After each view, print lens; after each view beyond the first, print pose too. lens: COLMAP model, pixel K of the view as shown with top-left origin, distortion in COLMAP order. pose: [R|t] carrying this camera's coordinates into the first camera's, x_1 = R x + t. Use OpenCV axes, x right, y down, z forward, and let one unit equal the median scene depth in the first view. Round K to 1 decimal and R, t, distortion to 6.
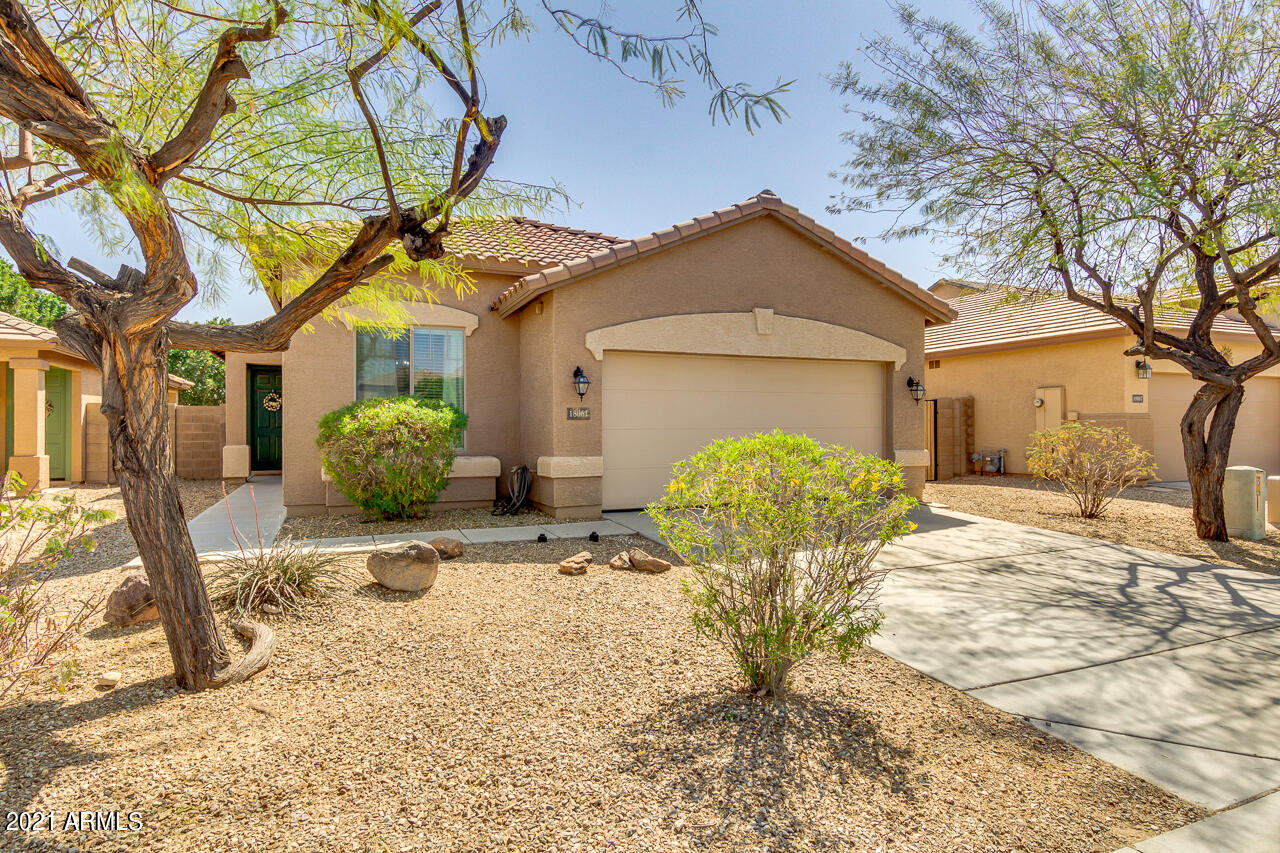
lens RADIAL K [[649.3, 0, 593.9], [0, 649.3, 413.5], [0, 0, 1]] dist [0.007401, 0.000221]
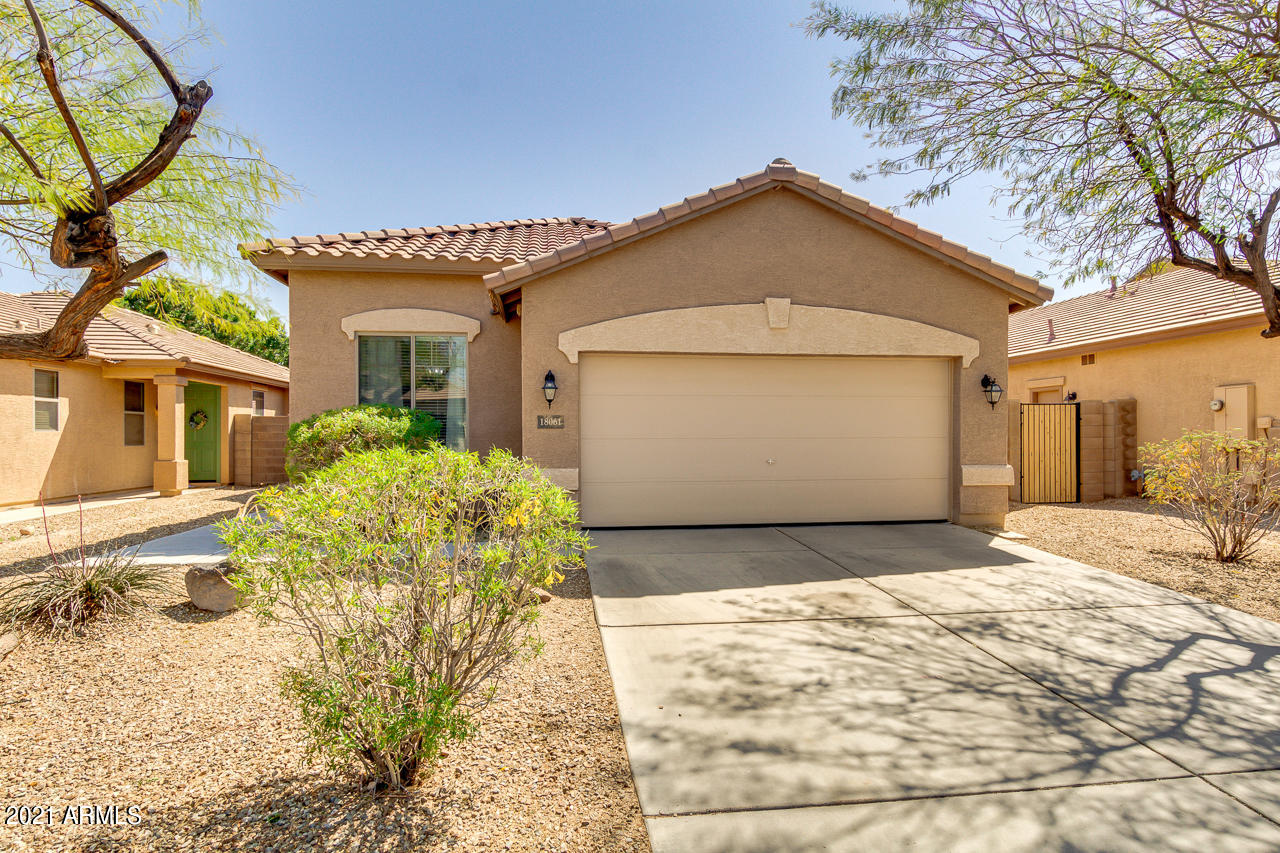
lens RADIAL K [[644.2, 0, 640.0], [0, 644.2, 426.5], [0, 0, 1]] dist [0.005709, 0.000021]
pose [[0.970775, -0.002108, -0.239981, 0.290879], [0.003664, 0.999975, 0.006038, 0.001682], [0.239962, -0.006741, 0.970759, 0.132936]]
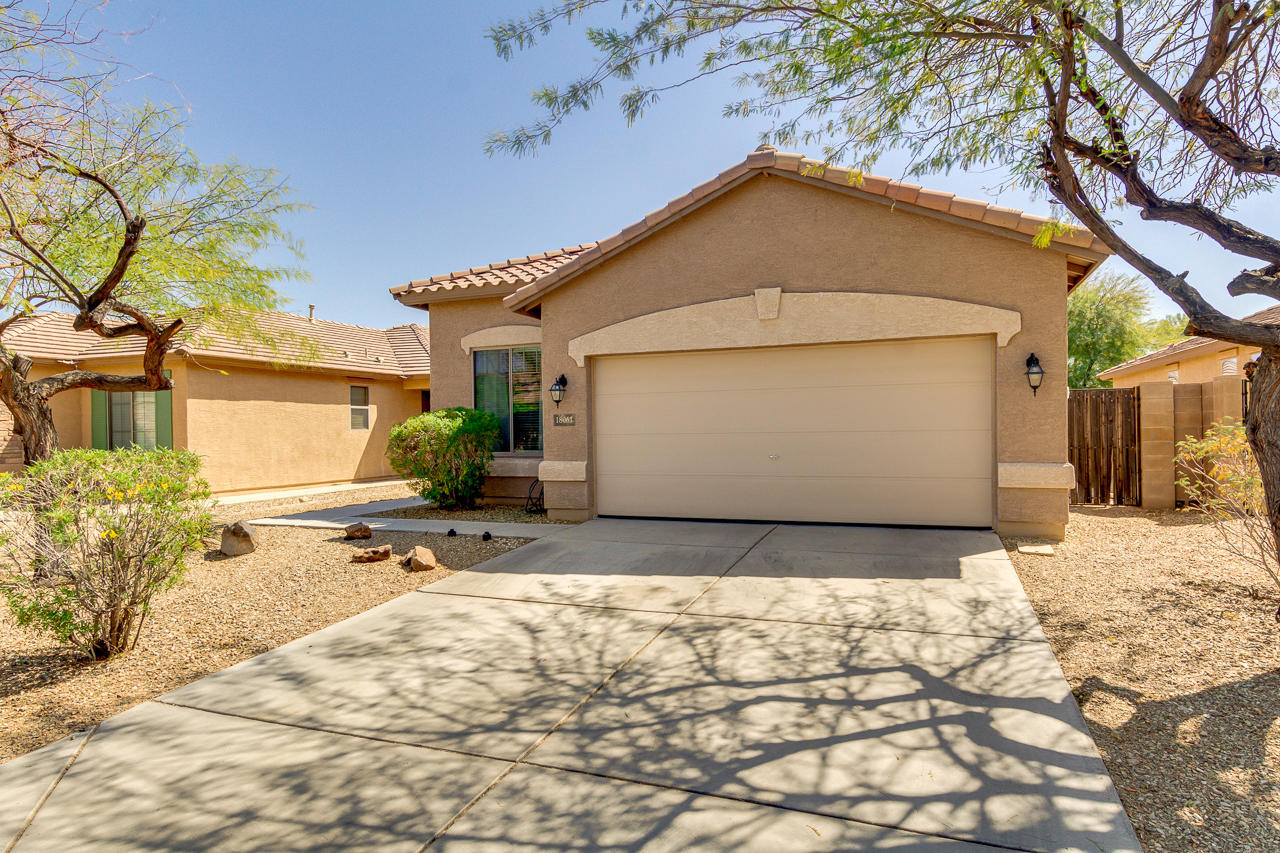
lens RADIAL K [[644.2, 0, 640.0], [0, 644.2, 426.5], [0, 0, 1]] dist [0.005709, 0.000021]
pose [[0.767222, -0.009797, -0.641307, 0.668188], [0.023241, 0.999651, 0.012534, 0.000636], [0.640961, -0.024521, 0.767182, 0.262597]]
